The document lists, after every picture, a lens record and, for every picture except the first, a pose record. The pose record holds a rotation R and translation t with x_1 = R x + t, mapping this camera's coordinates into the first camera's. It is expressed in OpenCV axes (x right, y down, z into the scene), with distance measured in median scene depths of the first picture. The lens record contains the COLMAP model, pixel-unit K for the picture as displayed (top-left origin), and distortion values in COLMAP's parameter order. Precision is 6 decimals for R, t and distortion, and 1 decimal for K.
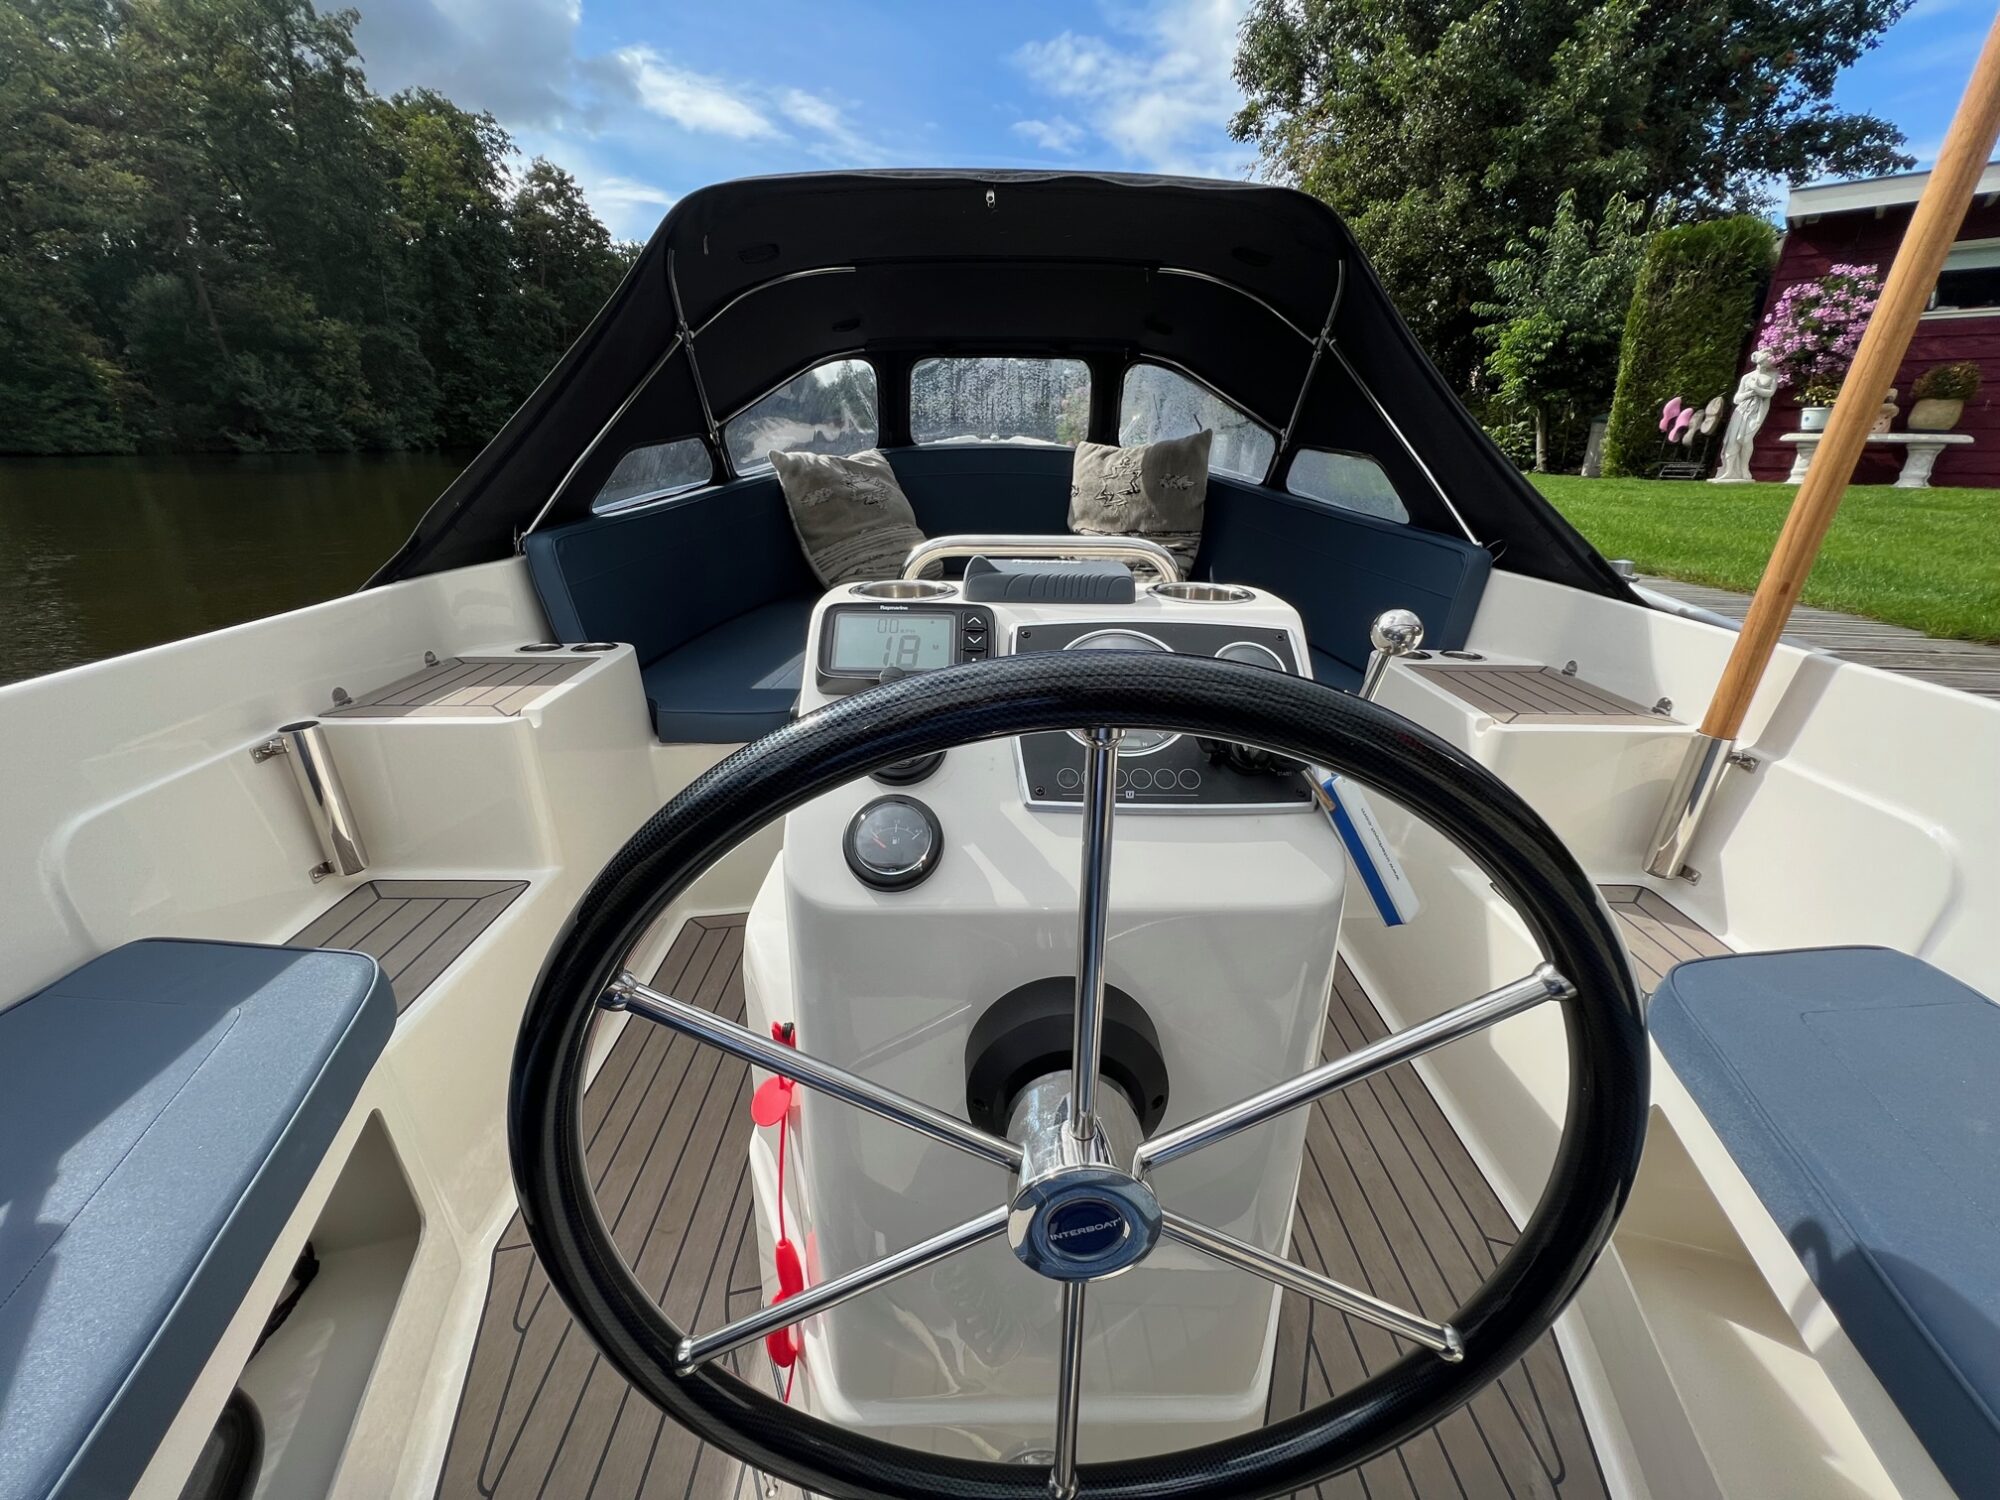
lens RADIAL K [[798.3, 0, 1000.0], [0, 798.3, 750.0], [0, 0, 1]] dist [0.000259, -0.000044]
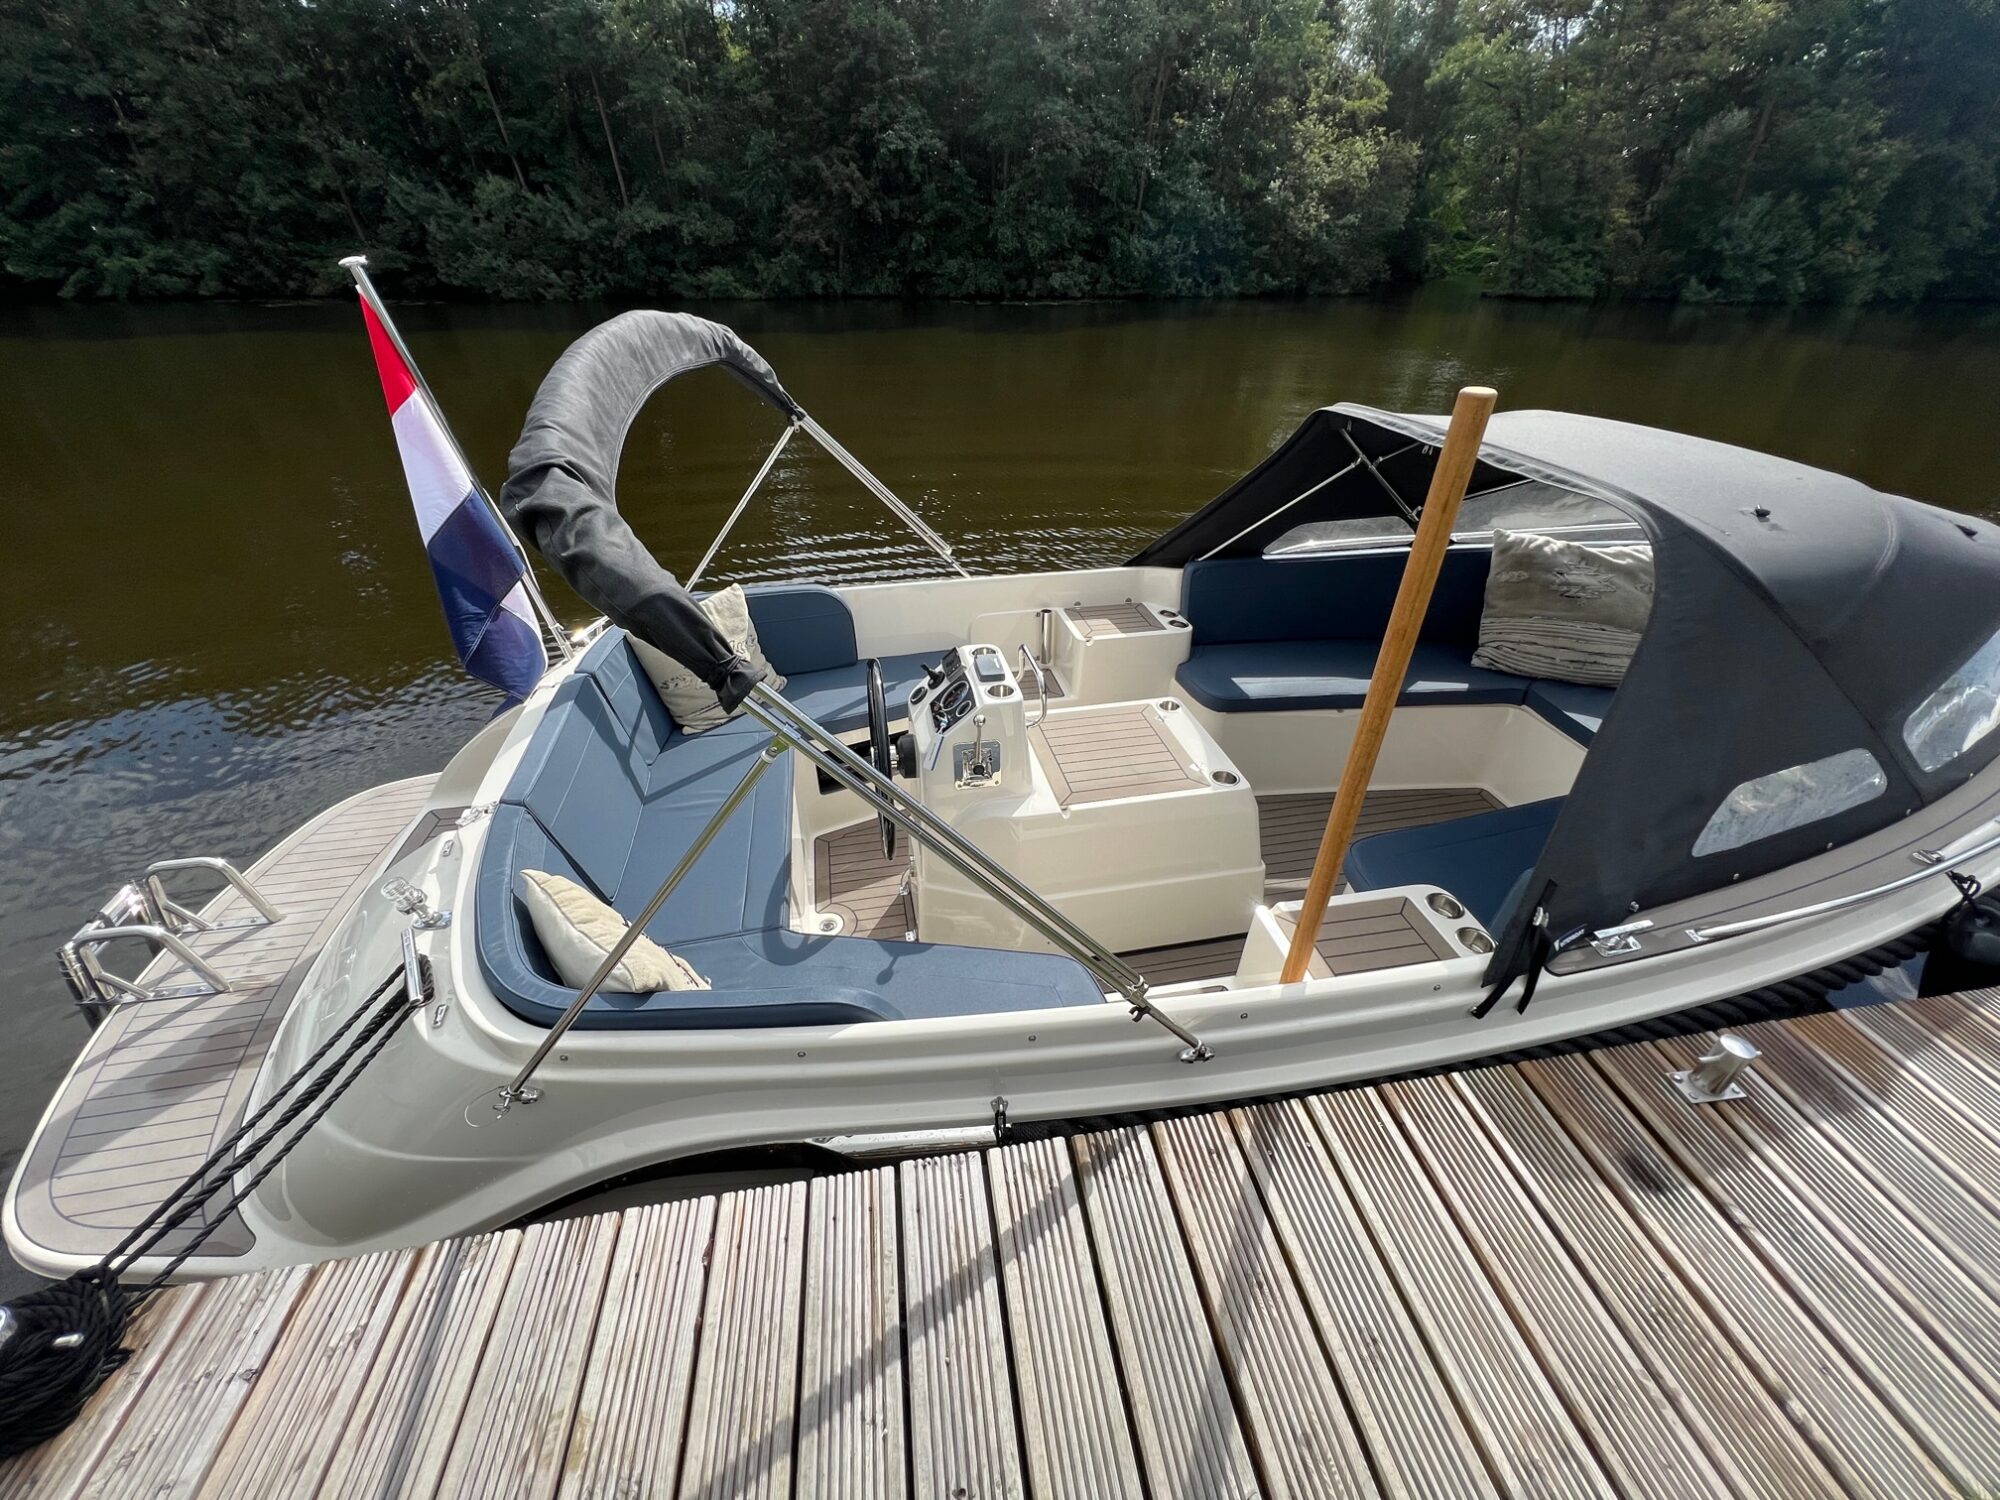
lens RADIAL K [[817.0, 0, 983.7], [0, 817.0, 731.8], [0, 0, 1]] dist [0.000961, 0.000258]
pose [[0.160823, 0.498229, -0.852000, 0.269578], [-0.366579, 0.831640, 0.417127, -0.119894], [0.916382, 0.245241, 0.316387, -0.007650]]
